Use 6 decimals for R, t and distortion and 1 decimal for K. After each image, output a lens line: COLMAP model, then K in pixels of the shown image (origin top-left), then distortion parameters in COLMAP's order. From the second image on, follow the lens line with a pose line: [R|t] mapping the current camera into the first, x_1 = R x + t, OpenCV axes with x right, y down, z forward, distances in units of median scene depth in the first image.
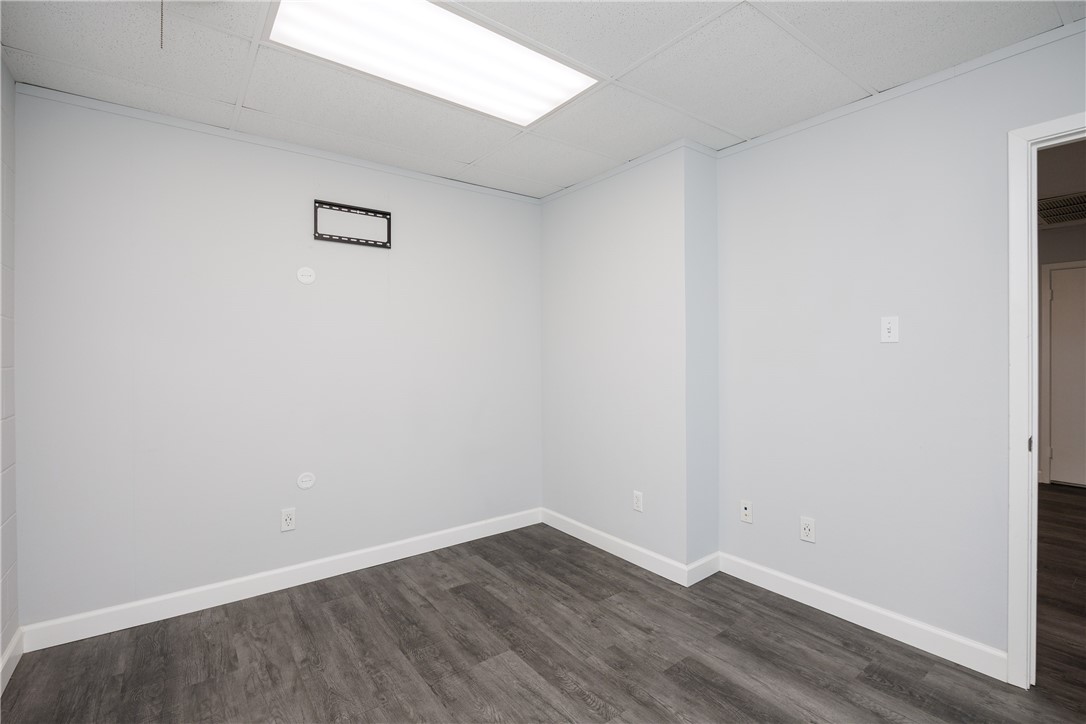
lens RADIAL K [[499.4, 0, 545.0], [0, 499.4, 359.2], [0, 0, 1]] dist [-0.014751, 0.000408]
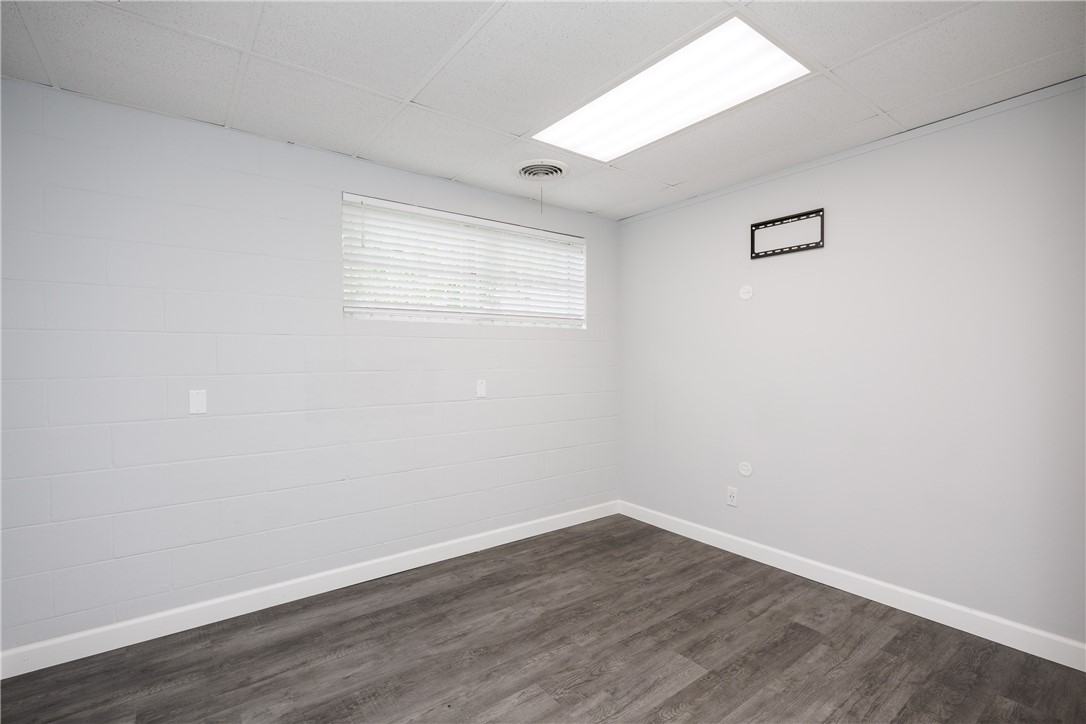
lens RADIAL K [[499.4, 0, 540.8], [0, 499.4, 362.4], [0, 0, 1]] dist [-0.014751, 0.000408]
pose [[-0.018057, 0.005954, -0.999819, 0.719507], [-0.015139, 0.999866, 0.006228, -0.004141], [0.999722, 0.015249, -0.017964, 0.562573]]
